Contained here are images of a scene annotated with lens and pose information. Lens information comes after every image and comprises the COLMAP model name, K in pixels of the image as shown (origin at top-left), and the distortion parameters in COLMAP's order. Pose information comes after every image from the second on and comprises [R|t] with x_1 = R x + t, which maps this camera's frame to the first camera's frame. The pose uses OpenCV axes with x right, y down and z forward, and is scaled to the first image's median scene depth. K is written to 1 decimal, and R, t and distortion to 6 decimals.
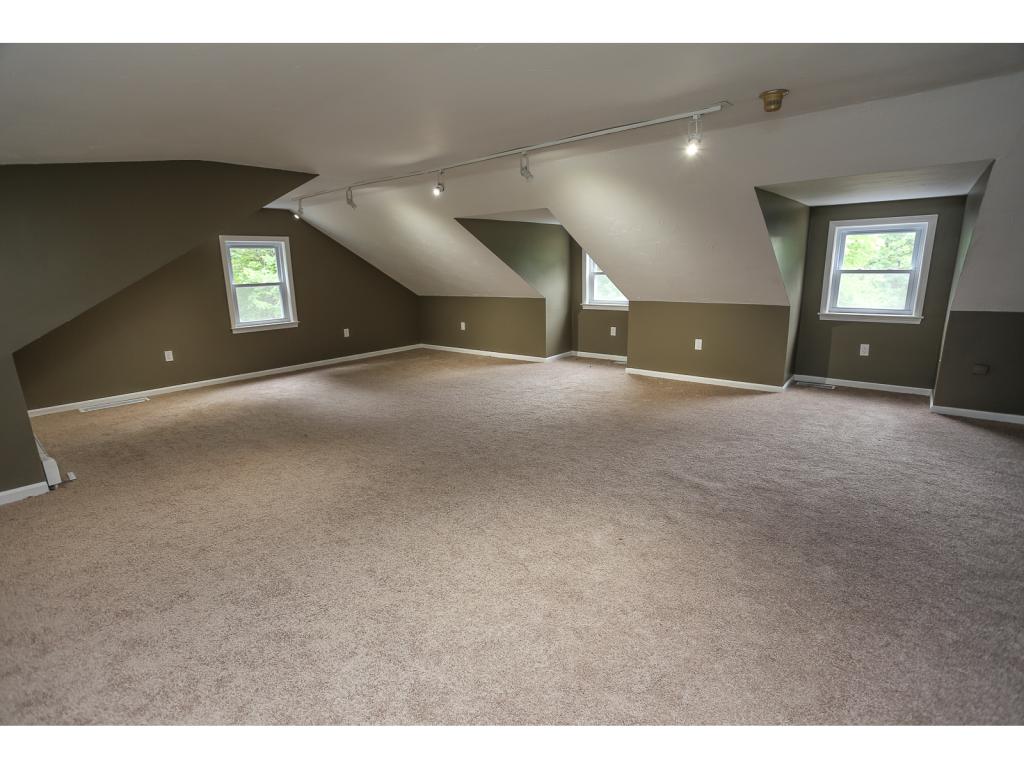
lens RADIAL K [[497.7, 0, 516.7], [0, 497.7, 384.2], [0, 0, 1]] dist [-0.077205, 0.035246]
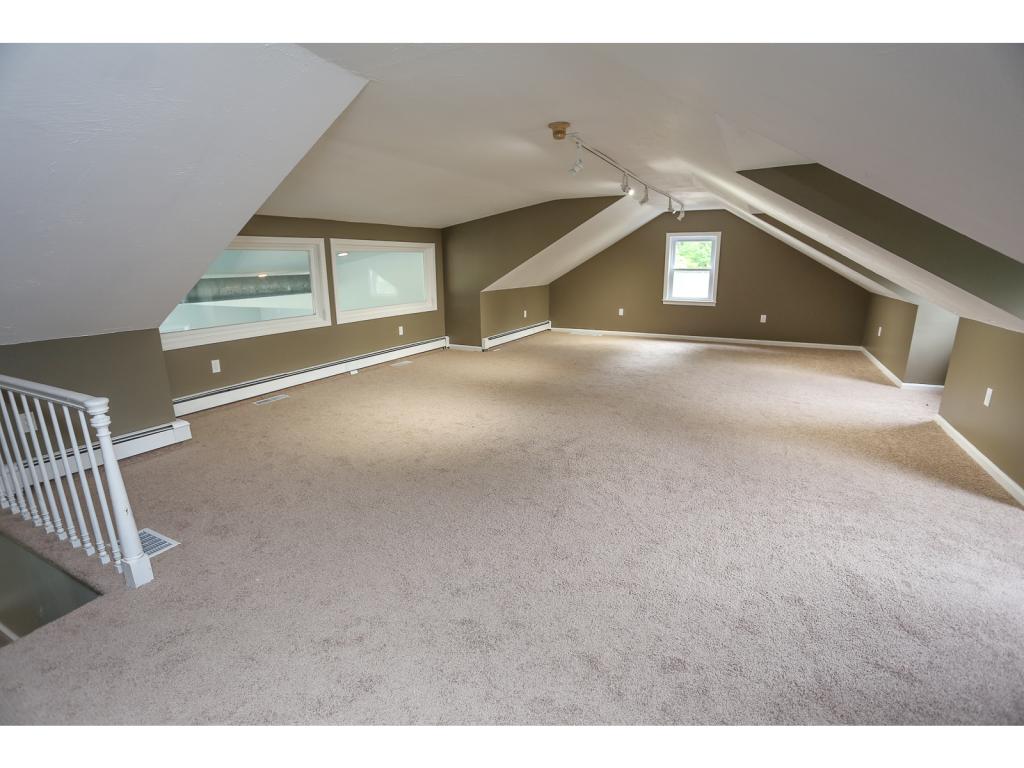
lens RADIAL K [[497.7, 0, 516.7], [0, 497.7, 384.2], [0, 0, 1]] dist [-0.077205, 0.035246]
pose [[0.243479, 0.254095, -0.936031, 0.962348], [-0.218474, 0.954640, 0.202318, -0.110869], [0.944980, 0.155238, 0.287948, 0.336758]]
